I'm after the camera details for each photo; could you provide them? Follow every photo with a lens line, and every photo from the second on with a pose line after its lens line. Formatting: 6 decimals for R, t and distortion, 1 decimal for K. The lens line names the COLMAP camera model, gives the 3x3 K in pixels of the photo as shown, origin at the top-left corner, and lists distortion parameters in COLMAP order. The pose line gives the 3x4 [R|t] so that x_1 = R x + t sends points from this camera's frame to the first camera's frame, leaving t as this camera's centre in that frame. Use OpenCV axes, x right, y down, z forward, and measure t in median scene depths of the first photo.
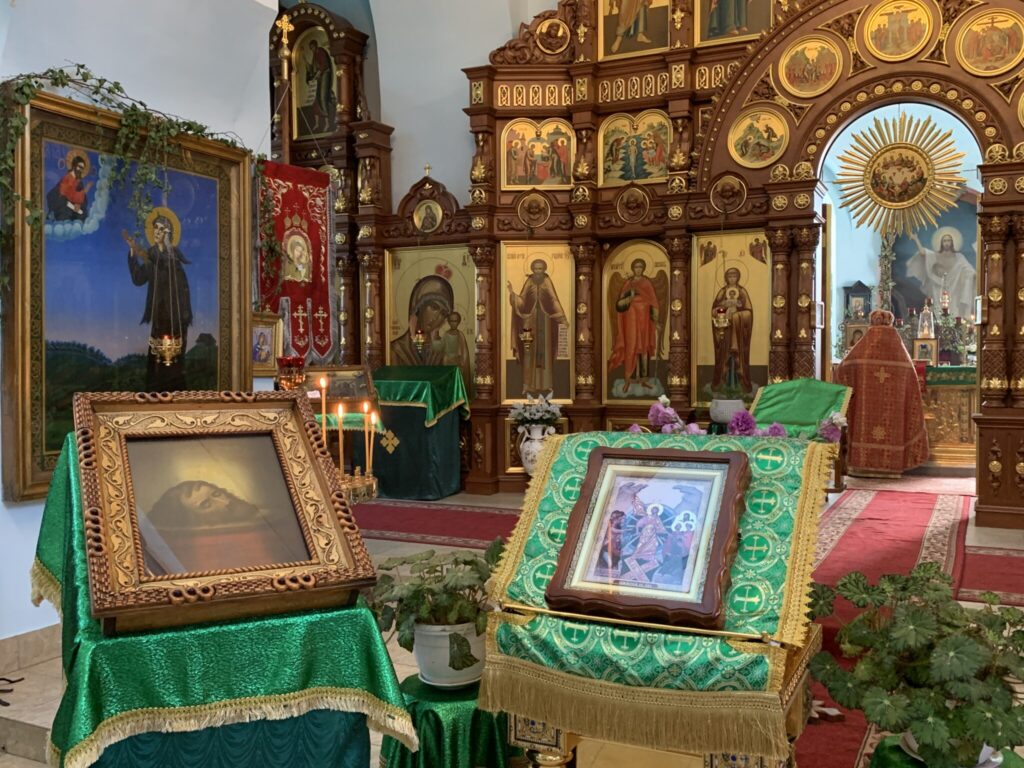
lens RADIAL K [[945.3, 0, 495.5], [0, 945.3, 390.3], [0, 0, 1]] dist [0.022276, 0.000000]
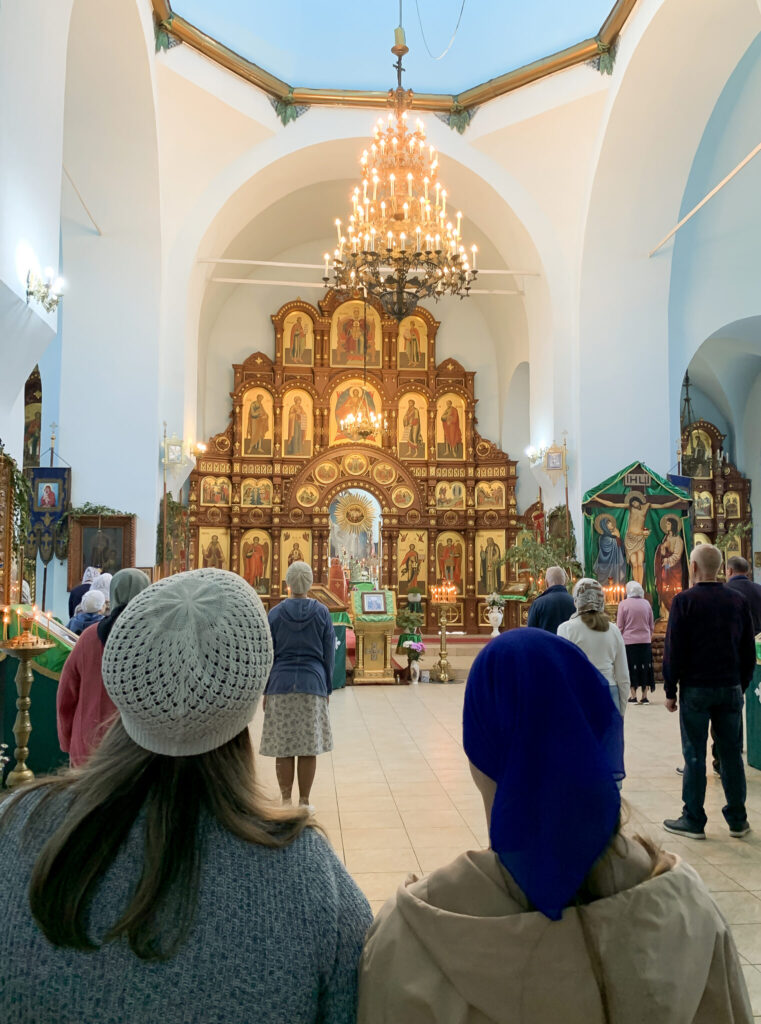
lens RADIAL K [[846.9, 0, 399.7], [0, 846.9, 511.6], [0, 0, 1]] dist [0.031513, 0.005603]
pose [[0.836298, 0.048491, 0.546126, -0.749919], [0.012646, 0.994110, -0.107633, 0.037086], [-0.548129, 0.096920, 0.830759, -1.044454]]
